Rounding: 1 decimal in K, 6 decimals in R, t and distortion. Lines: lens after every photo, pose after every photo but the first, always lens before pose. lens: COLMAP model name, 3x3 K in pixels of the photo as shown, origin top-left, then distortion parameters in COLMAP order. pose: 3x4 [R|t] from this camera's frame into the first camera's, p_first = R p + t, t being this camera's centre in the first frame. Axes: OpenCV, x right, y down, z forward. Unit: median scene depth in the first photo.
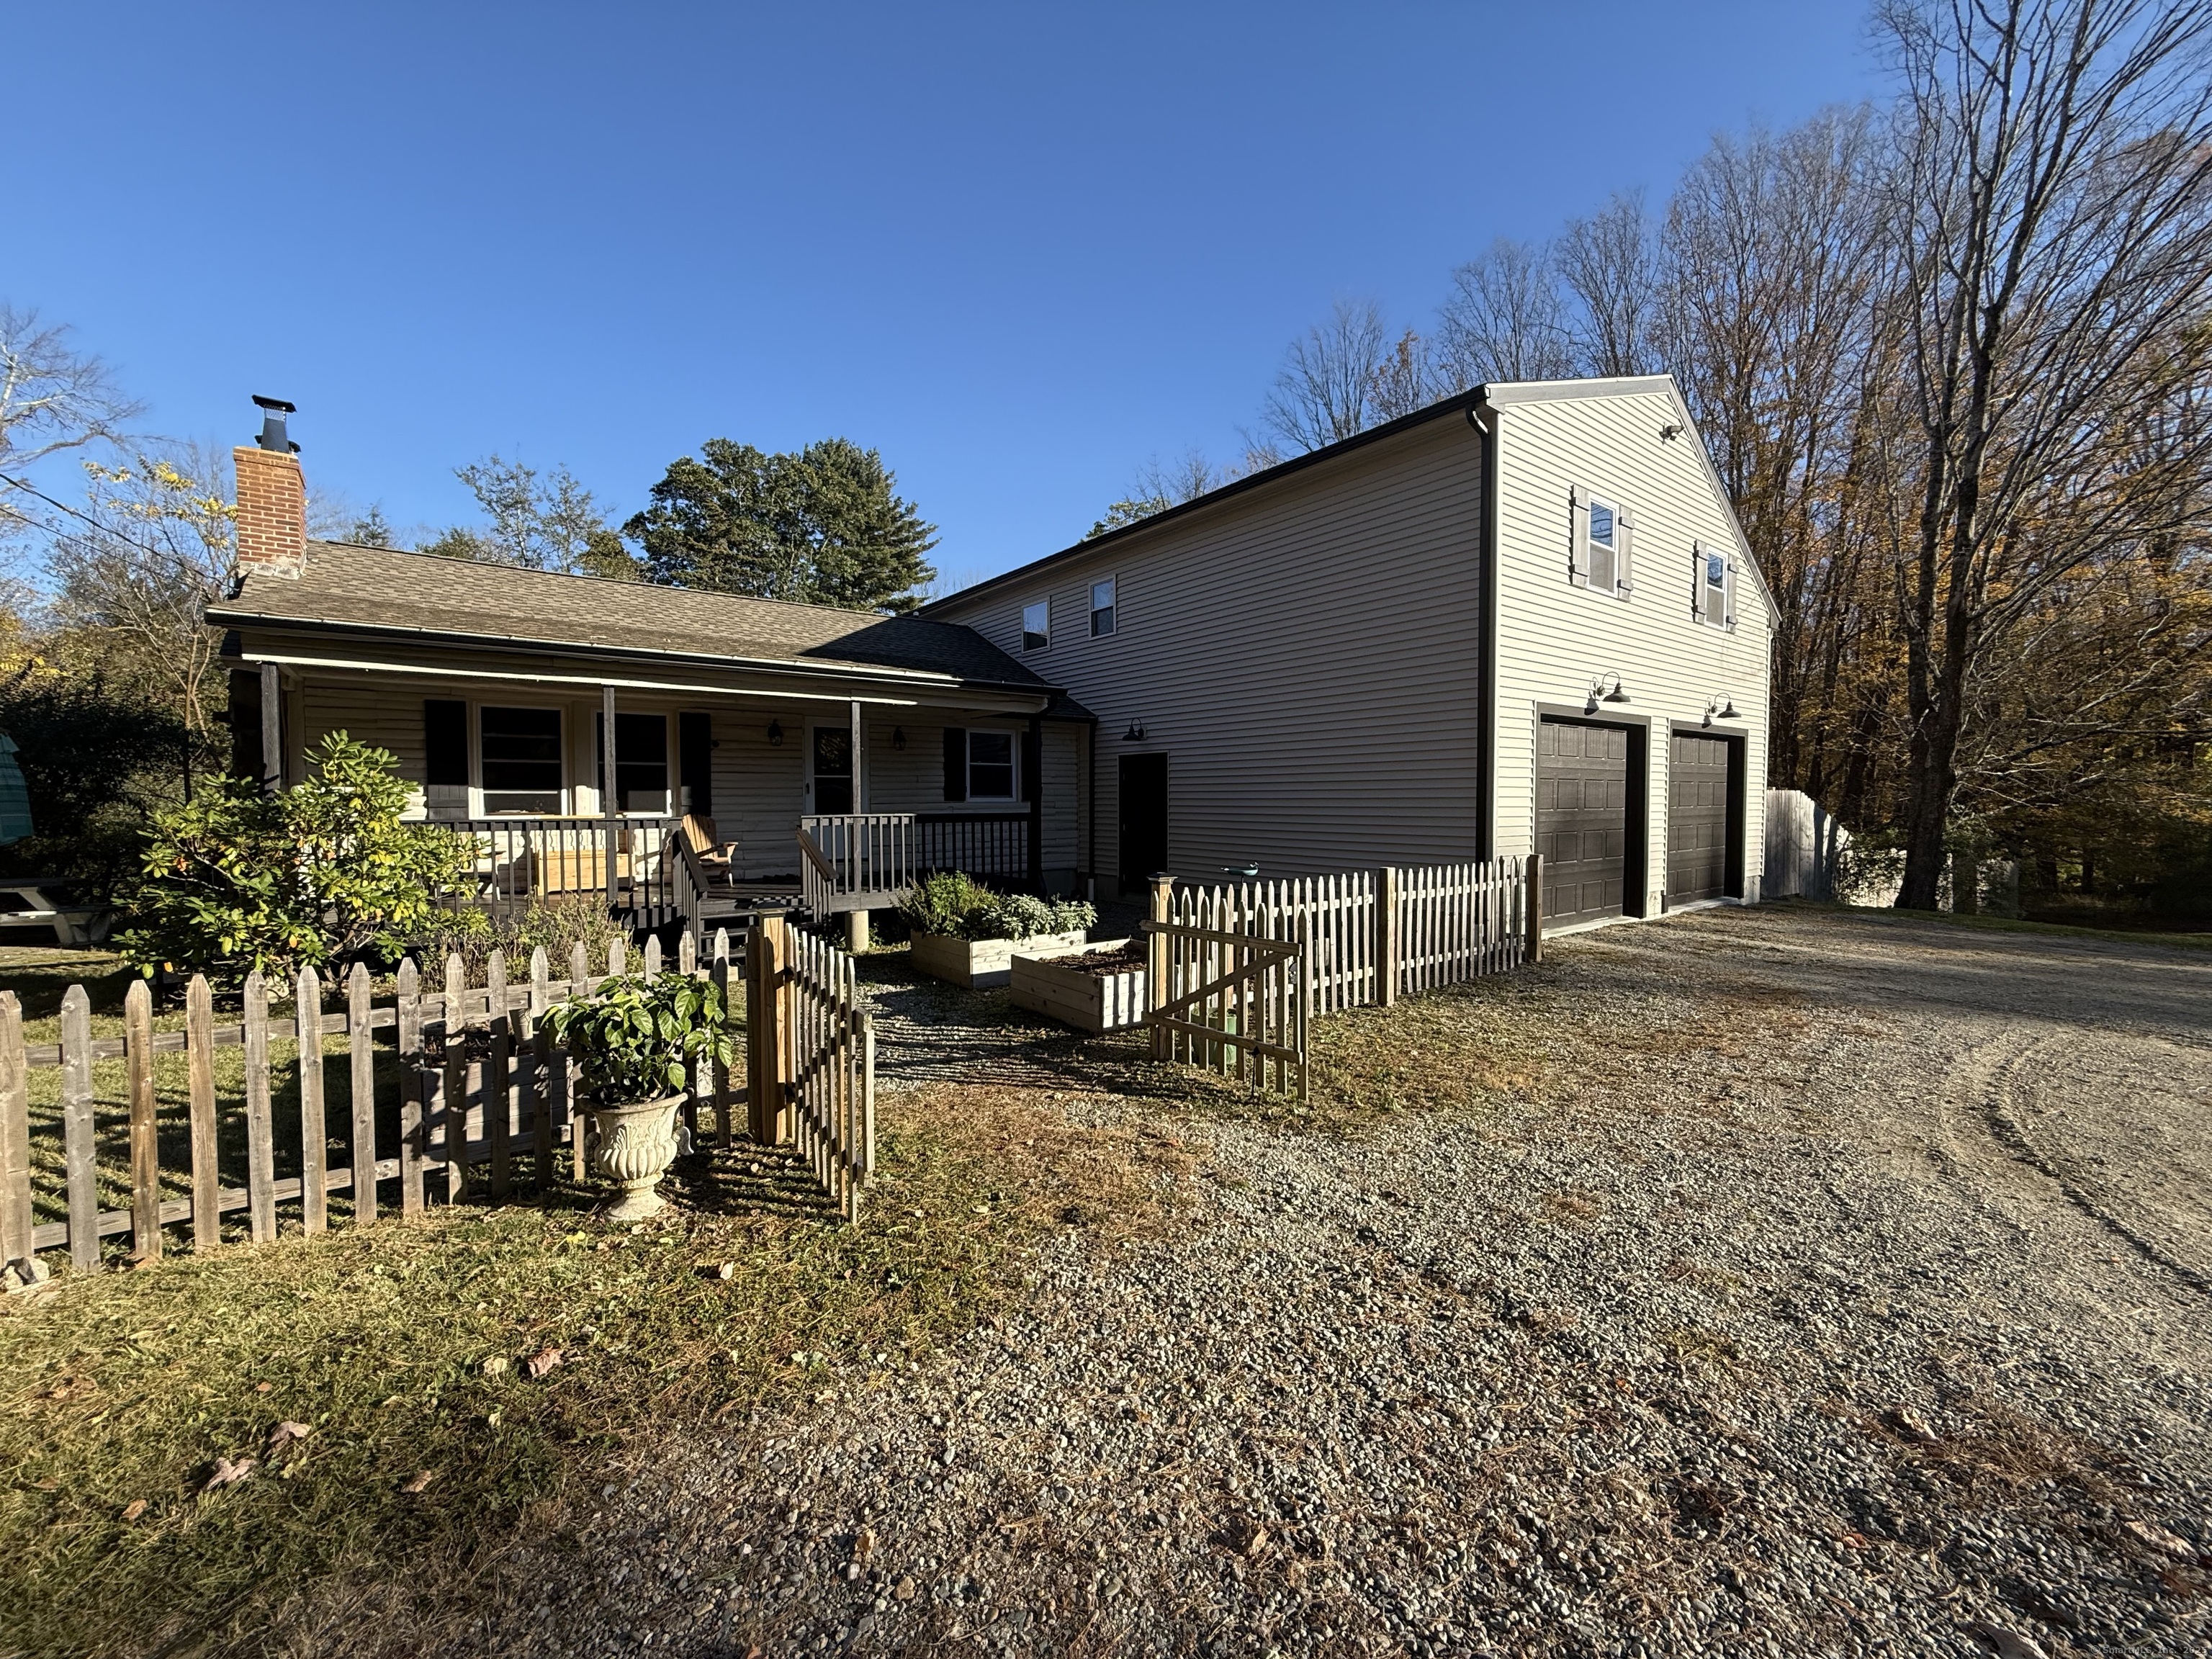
lens RADIAL K [[878.2, 0, 1106.0], [0, 878.2, 829.5], [0, 0, 1]] dist [0.000282, 0.000312]
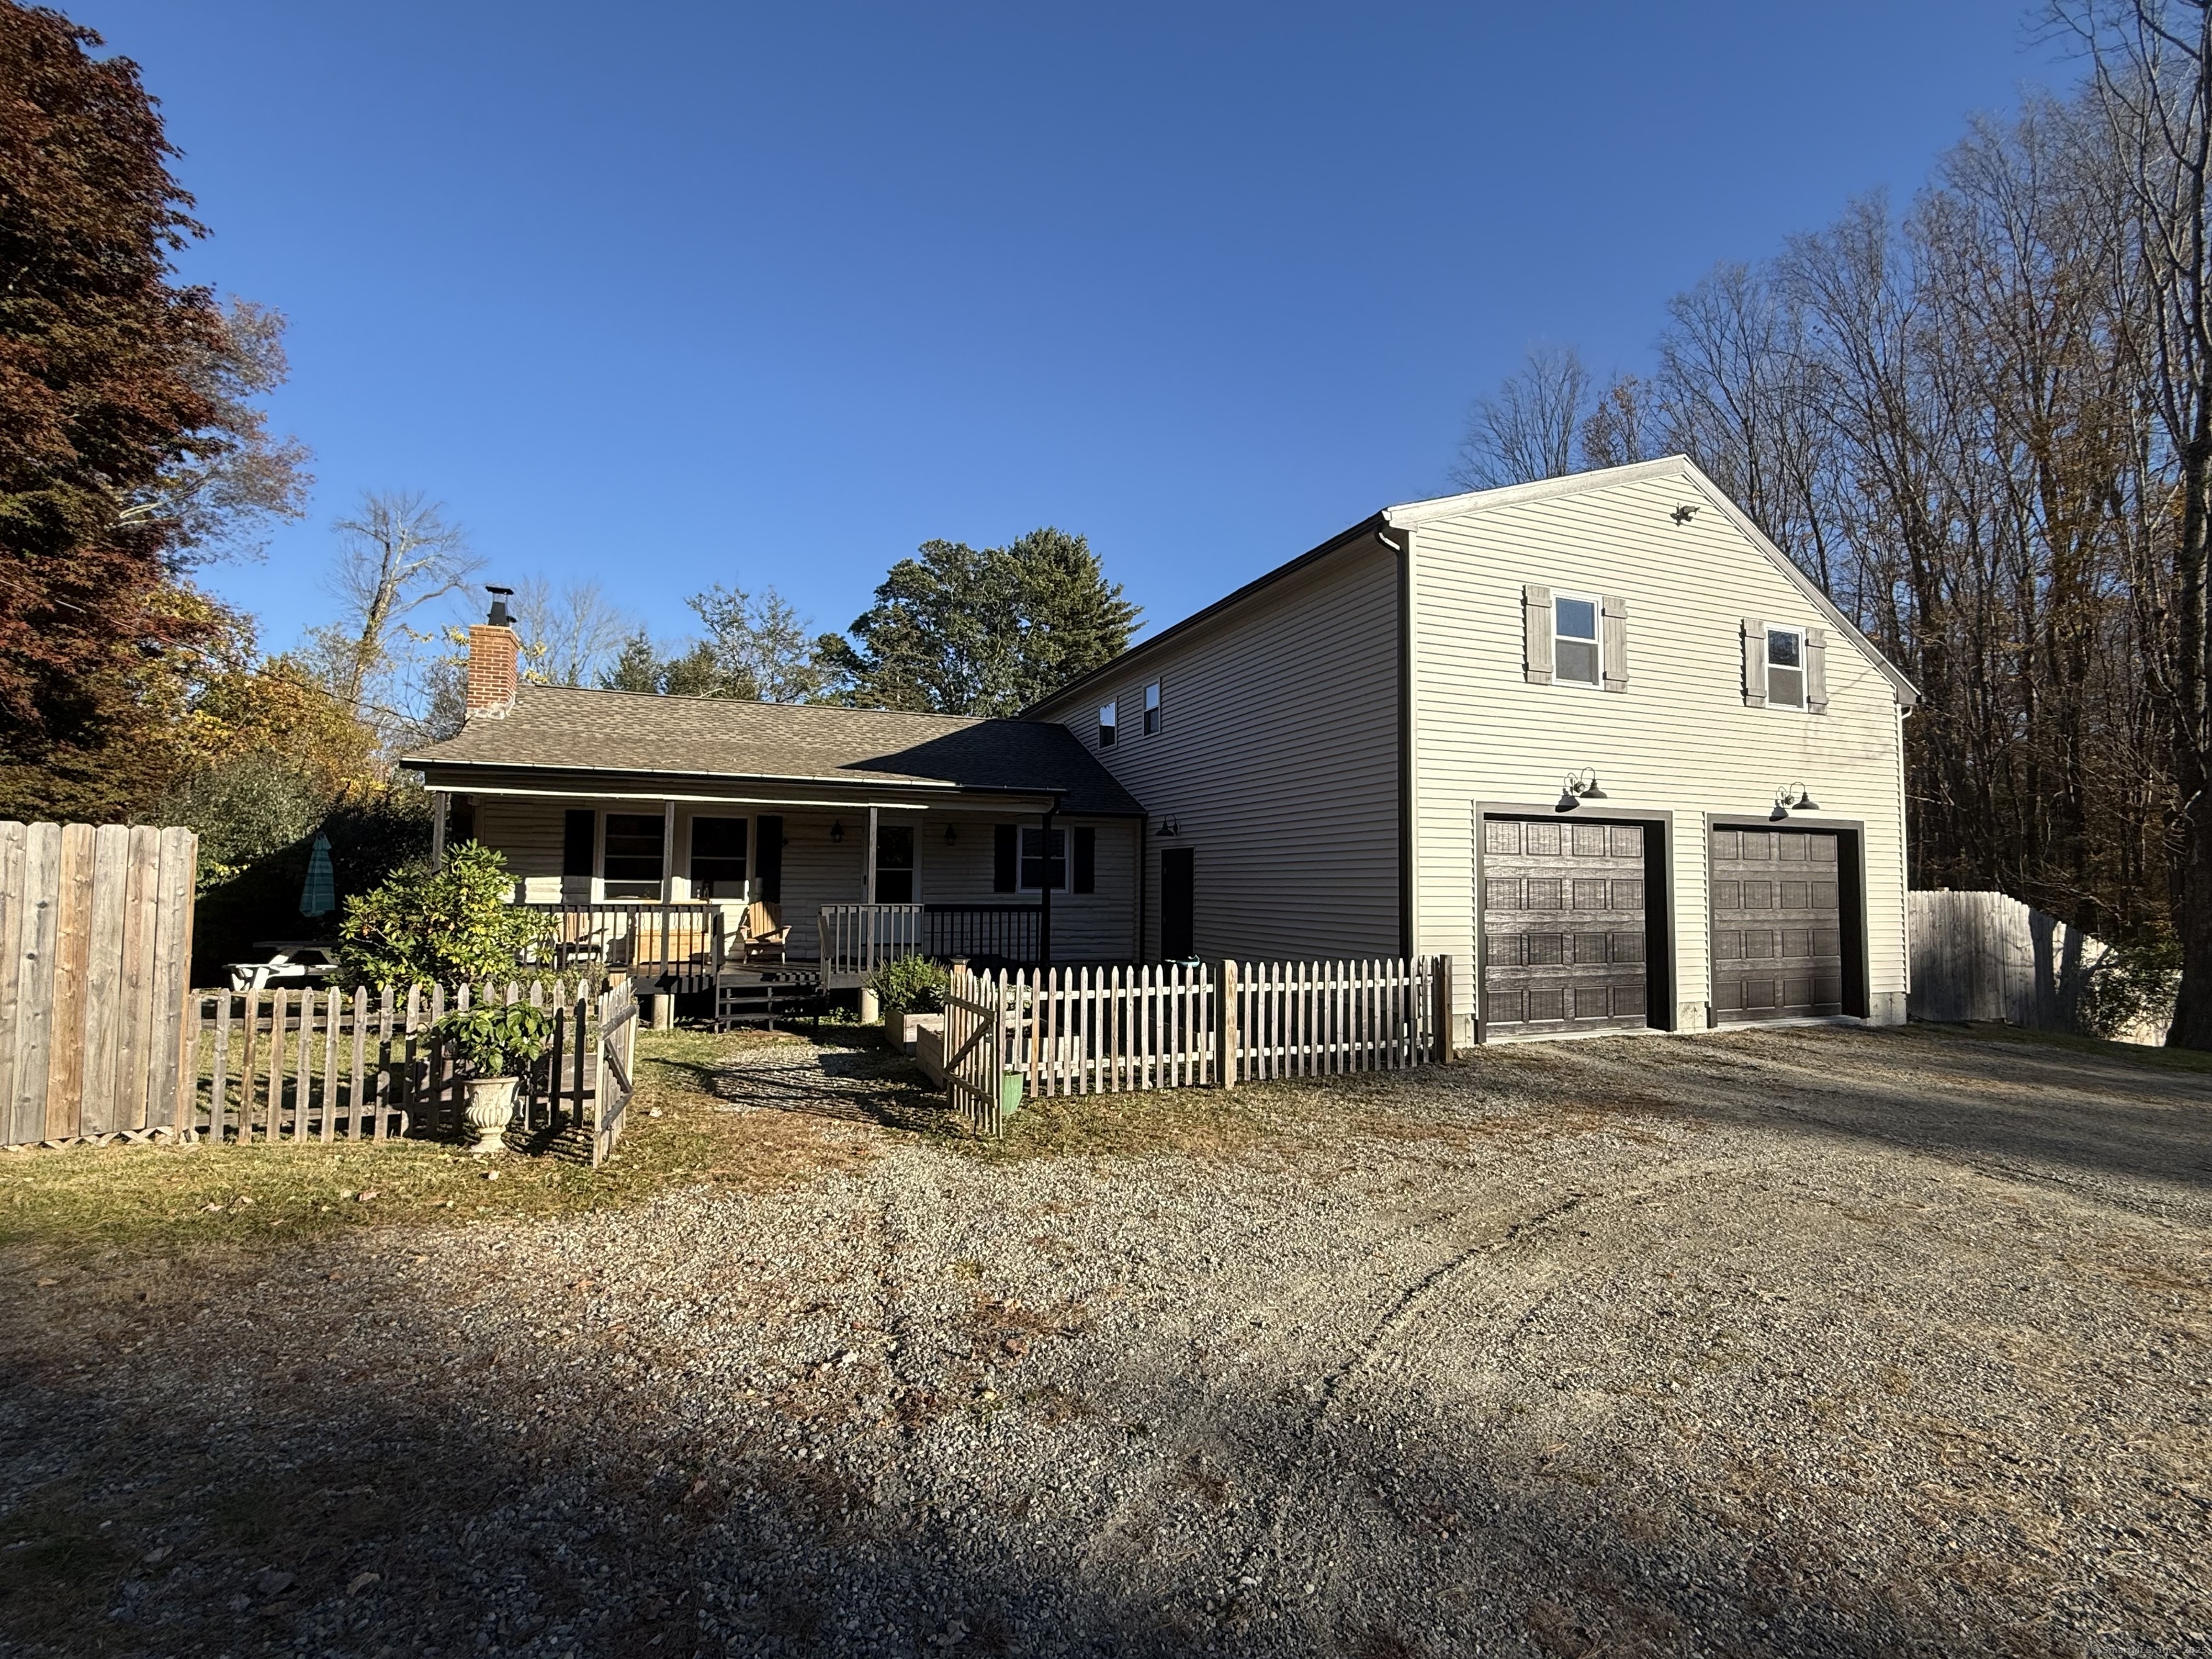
lens RADIAL K [[976.3, 0, 1106.0], [0, 976.3, 829.5], [0, 0, 1]] dist [-0.002323, 0.004468]
pose [[0.964790, -0.004419, -0.262983, 0.323900], [-0.020316, 0.995619, -0.091264, -0.003228], [0.262234, 0.093393, 0.960474, -0.149897]]
